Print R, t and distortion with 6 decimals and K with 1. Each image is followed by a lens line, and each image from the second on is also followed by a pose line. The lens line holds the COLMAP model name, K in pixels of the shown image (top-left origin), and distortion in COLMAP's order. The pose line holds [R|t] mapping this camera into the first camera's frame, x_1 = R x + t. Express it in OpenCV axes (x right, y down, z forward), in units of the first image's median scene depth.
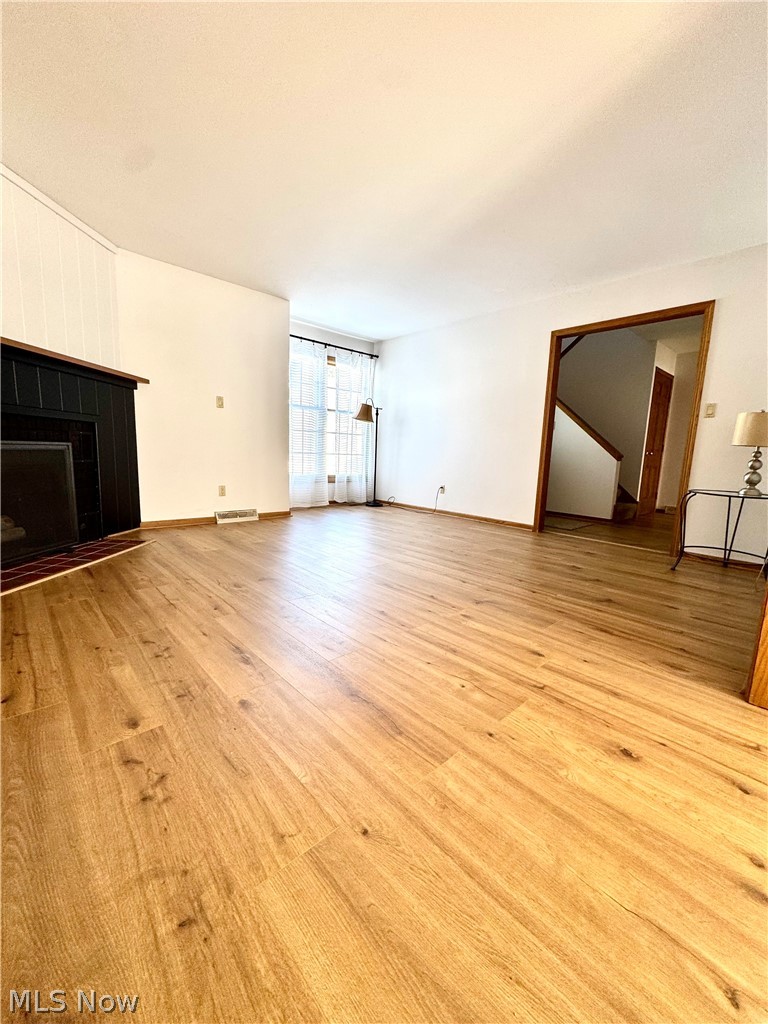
lens RADIAL K [[408.5, 0, 386.9], [0, 408.5, 512.1], [0, 0, 1]] dist [0.009929, 0.001215]
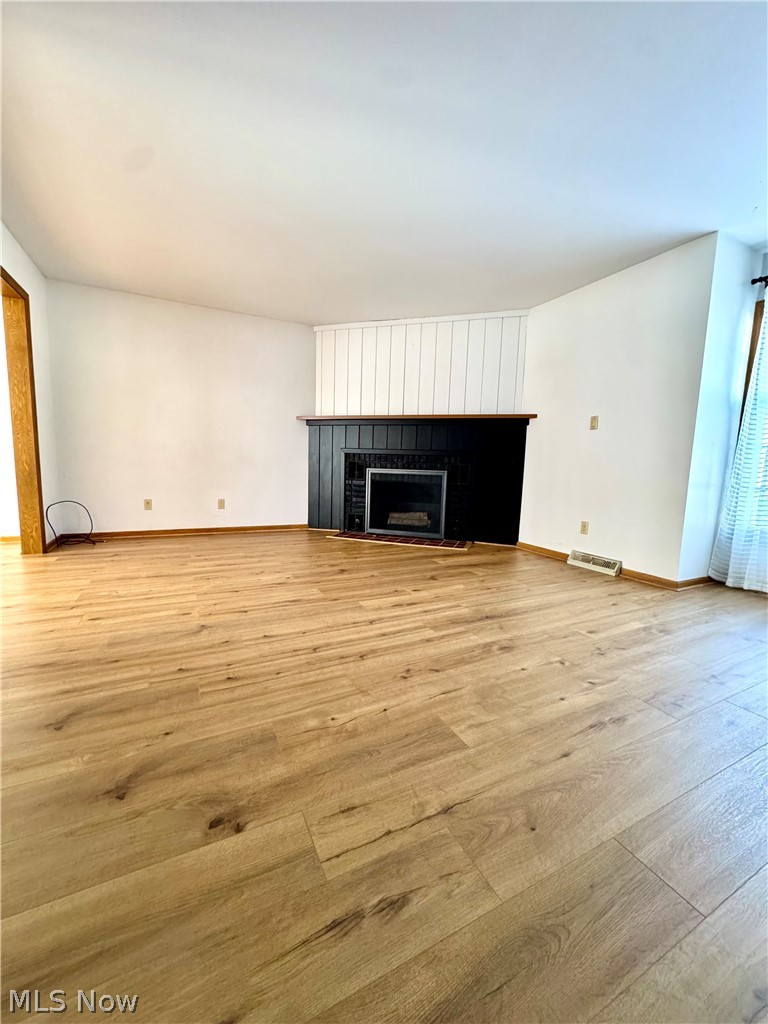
lens RADIAL K [[408.5, 0, 386.9], [0, 408.5, 513.6], [0, 0, 1]] dist [0.009929, 0.001215]
pose [[-0.276146, 0.076261, -0.958085, 0.922872], [-0.176145, 0.975947, 0.128452, -0.209802], [0.944836, 0.204234, -0.256071, 1.486981]]
